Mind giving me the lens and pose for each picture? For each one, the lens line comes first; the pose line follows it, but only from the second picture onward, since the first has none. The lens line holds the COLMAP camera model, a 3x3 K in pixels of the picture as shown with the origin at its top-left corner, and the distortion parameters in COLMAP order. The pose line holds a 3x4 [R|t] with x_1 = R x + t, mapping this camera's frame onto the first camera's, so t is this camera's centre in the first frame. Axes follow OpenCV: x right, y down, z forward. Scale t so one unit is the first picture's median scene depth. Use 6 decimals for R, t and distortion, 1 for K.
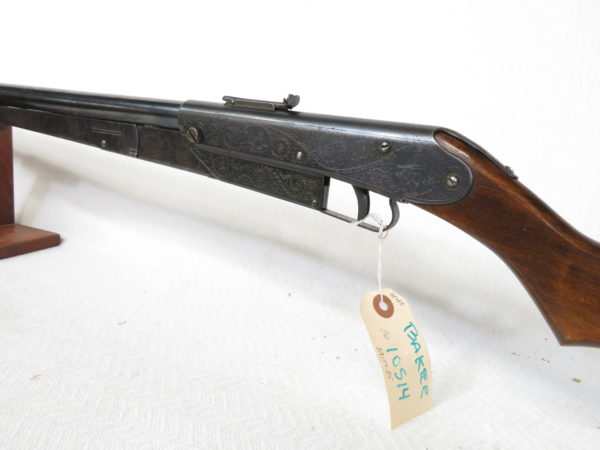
lens RADIAL K [[526.8, 0, 300.0], [0, 526.8, 225.0], [0, 0, 1]] dist [0.000230, -0.003885]
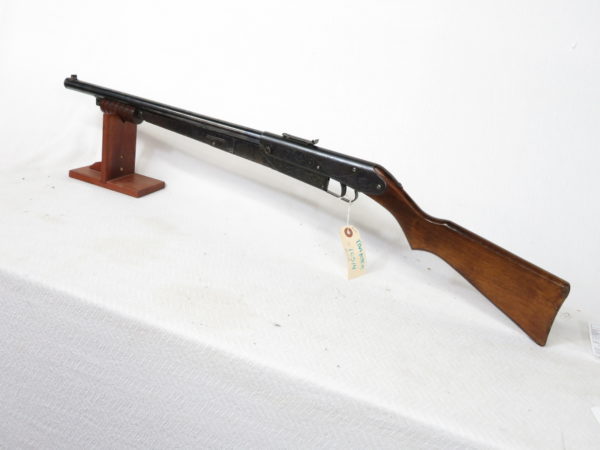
lens RADIAL K [[526.8, 0, 300.0], [0, 526.8, 225.0], [0, 0, 1]] dist [0.000230, -0.003885]
pose [[0.994988, 0.053497, 0.084482, -0.262142], [-0.065147, 0.987750, 0.141796, -0.202461], [-0.075861, -0.146589, 0.986284, -1.326100]]
